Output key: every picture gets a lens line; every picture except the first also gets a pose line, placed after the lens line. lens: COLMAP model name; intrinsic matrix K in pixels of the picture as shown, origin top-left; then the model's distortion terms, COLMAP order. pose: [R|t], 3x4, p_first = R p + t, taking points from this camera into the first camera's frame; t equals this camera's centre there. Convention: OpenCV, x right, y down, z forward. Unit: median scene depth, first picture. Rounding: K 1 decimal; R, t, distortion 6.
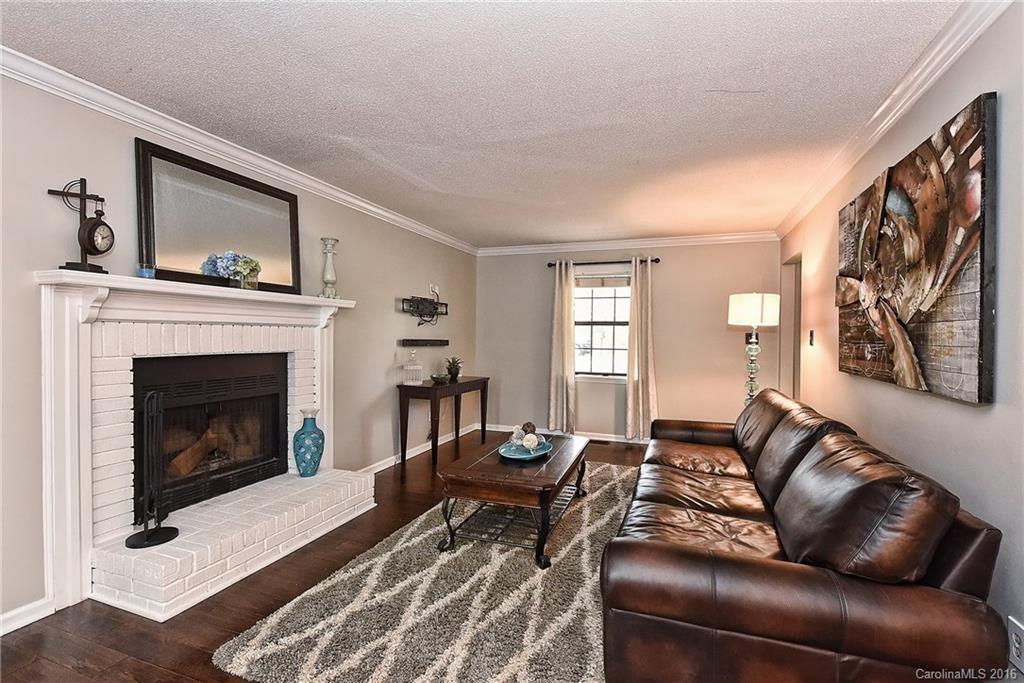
lens RADIAL K [[468.7, 0, 512.1], [0, 468.7, 341.2], [0, 0, 1]] dist [0.001296, 0.000262]
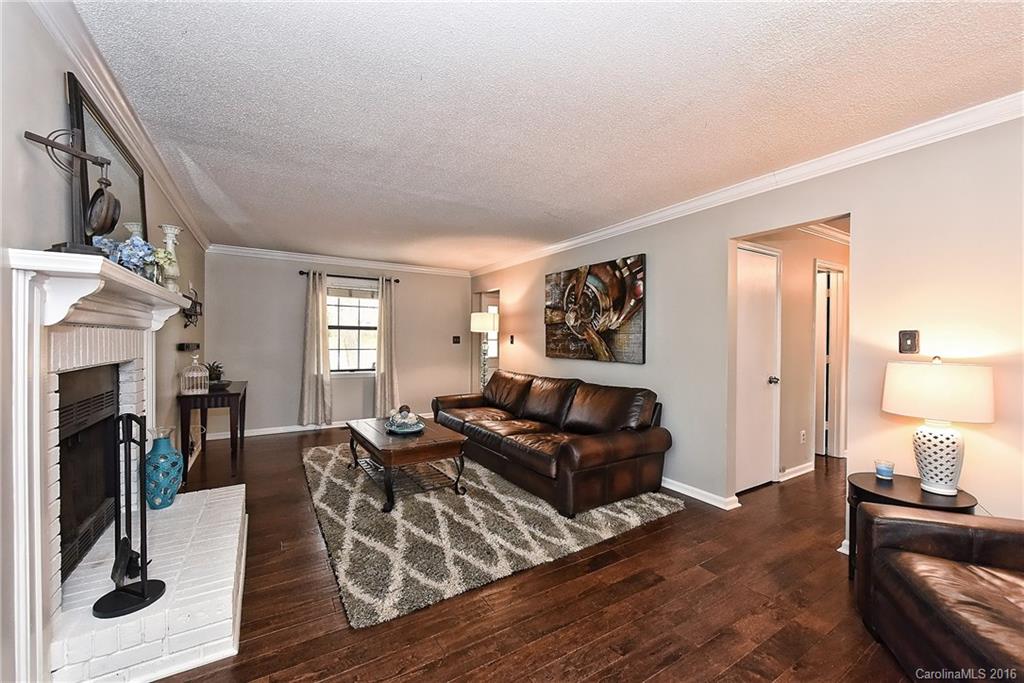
lens RADIAL K [[414.1, 0, 515.0], [0, 414.1, 342.9], [0, 0, 1]] dist [0.001635, -0.000312]
pose [[0.608853, -0.012385, 0.793187, -0.763003], [0.008565, 0.999922, 0.009038, -0.010515], [-0.793237, 0.001290, 0.608912, 0.051195]]
